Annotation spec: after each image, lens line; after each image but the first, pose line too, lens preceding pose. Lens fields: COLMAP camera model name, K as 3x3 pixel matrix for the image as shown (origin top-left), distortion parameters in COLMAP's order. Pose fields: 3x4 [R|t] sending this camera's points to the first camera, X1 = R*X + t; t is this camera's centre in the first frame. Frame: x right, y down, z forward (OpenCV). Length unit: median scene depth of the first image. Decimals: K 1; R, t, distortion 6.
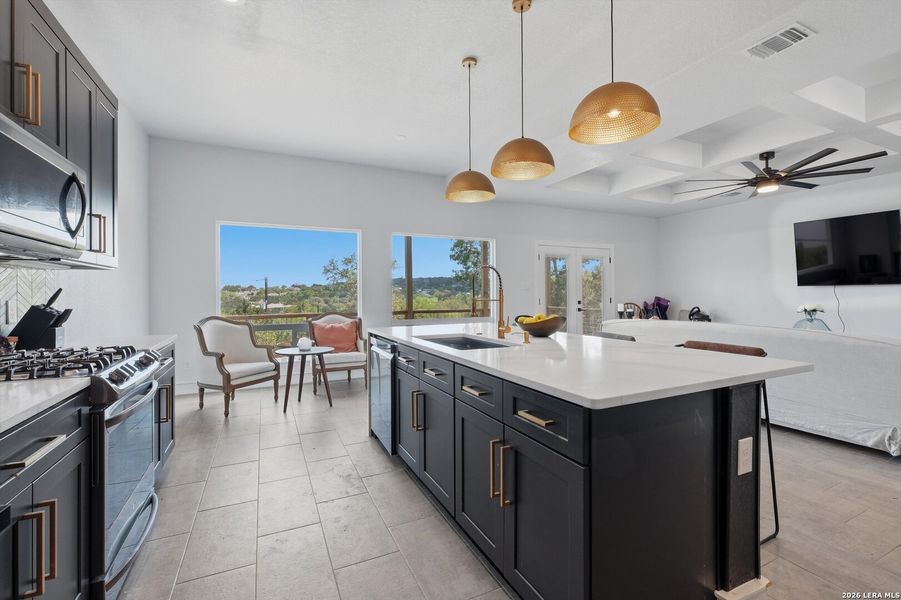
lens RADIAL K [[391.2, 0, 449.7], [0, 391.2, 296.9], [0, 0, 1]] dist [-0.005260, -0.000269]
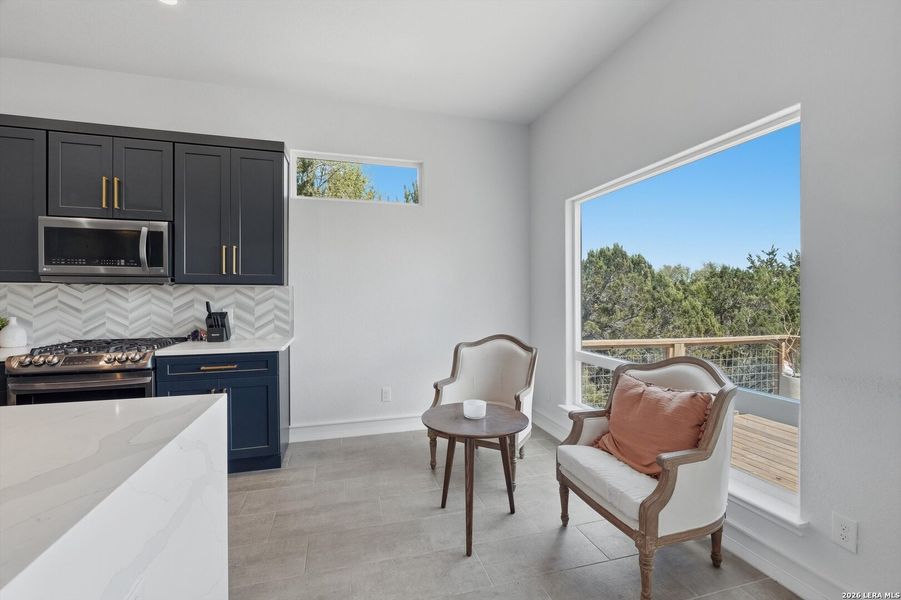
lens RADIAL K [[391.2, 0, 449.7], [0, 391.2, 296.9], [0, 0, 1]] dist [-0.005260, -0.000269]
pose [[-0.163011, 0.009354, -0.986580, 0.148983], [-0.008081, 0.999909, 0.010816, -0.030473], [0.986591, 0.009736, -0.162920, 1.015844]]
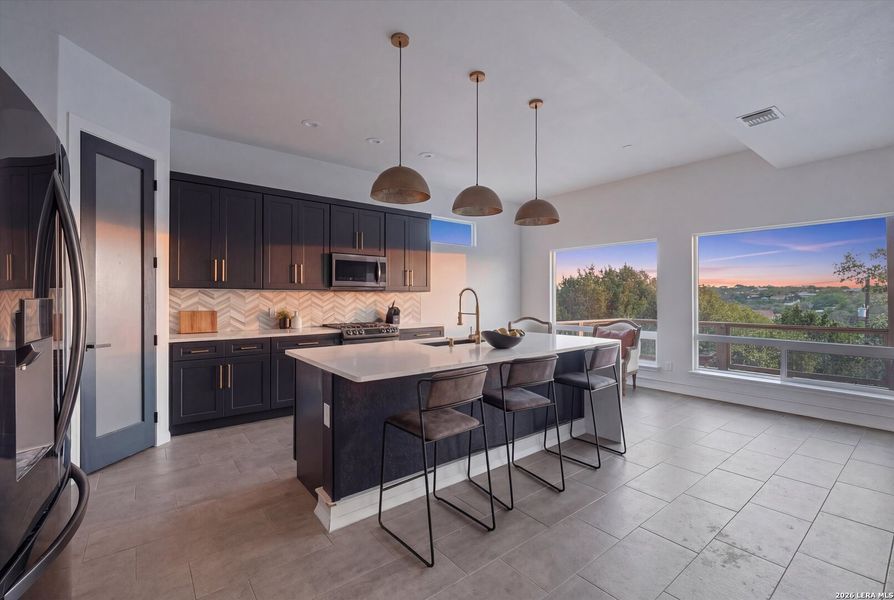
lens RADIAL K [[389.1, 0, 446.8], [0, 389.1, 296.6], [0, 0, 1]] dist [-0.007861, -0.000189]
pose [[0.221250, 0.004865, -0.975205, 0.782824], [-0.010427, 0.999942, 0.002623, -0.029847], [0.975161, 0.009588, 0.221288, 0.359582]]
